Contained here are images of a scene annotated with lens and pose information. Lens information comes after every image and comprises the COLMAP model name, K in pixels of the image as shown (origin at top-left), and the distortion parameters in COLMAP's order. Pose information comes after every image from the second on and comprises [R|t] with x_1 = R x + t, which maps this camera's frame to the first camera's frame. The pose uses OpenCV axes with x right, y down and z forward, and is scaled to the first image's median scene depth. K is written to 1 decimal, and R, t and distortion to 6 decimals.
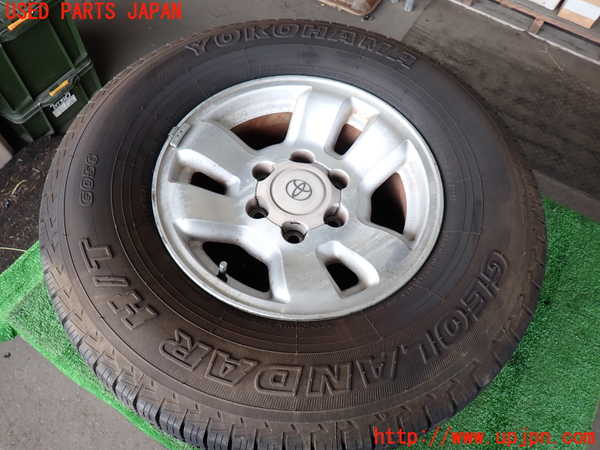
lens RADIAL K [[445.5, 0, 301.2], [0, 445.5, 222.8], [0, 0, 1]] dist [0.000312, -0.006818]
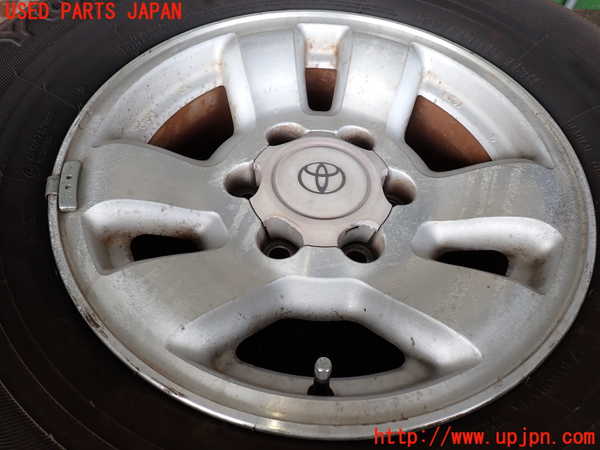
lens RADIAL K [[445.5, 0, 300.0], [0, 445.5, 220.7], [0, 0, 1]] dist [0.000312, -0.006818]
pose [[0.831826, -0.465640, 0.302068, -0.233325], [0.485959, 0.873936, 0.008961, -0.045507], [-0.268161, 0.139338, 0.953244, 0.482840]]
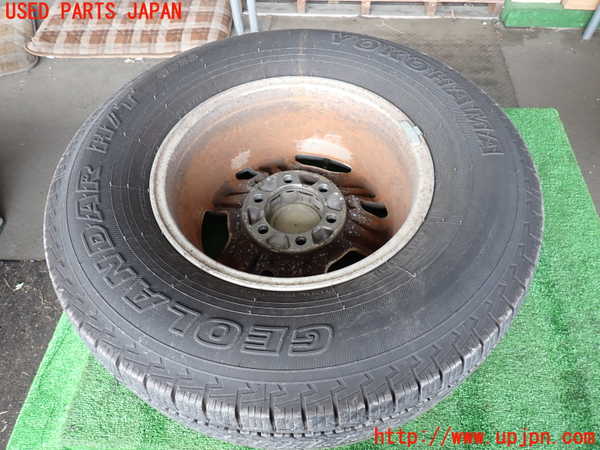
lens RADIAL K [[445.5, 0, 299.4], [0, 445.5, 225.0], [0, 0, 1]] dist [0.000312, -0.006818]
pose [[0.878233, -0.433558, 0.201826, -0.269884], [0.452136, 0.890250, -0.055027, 0.104534], [-0.155818, 0.139579, 0.977874, 0.001985]]
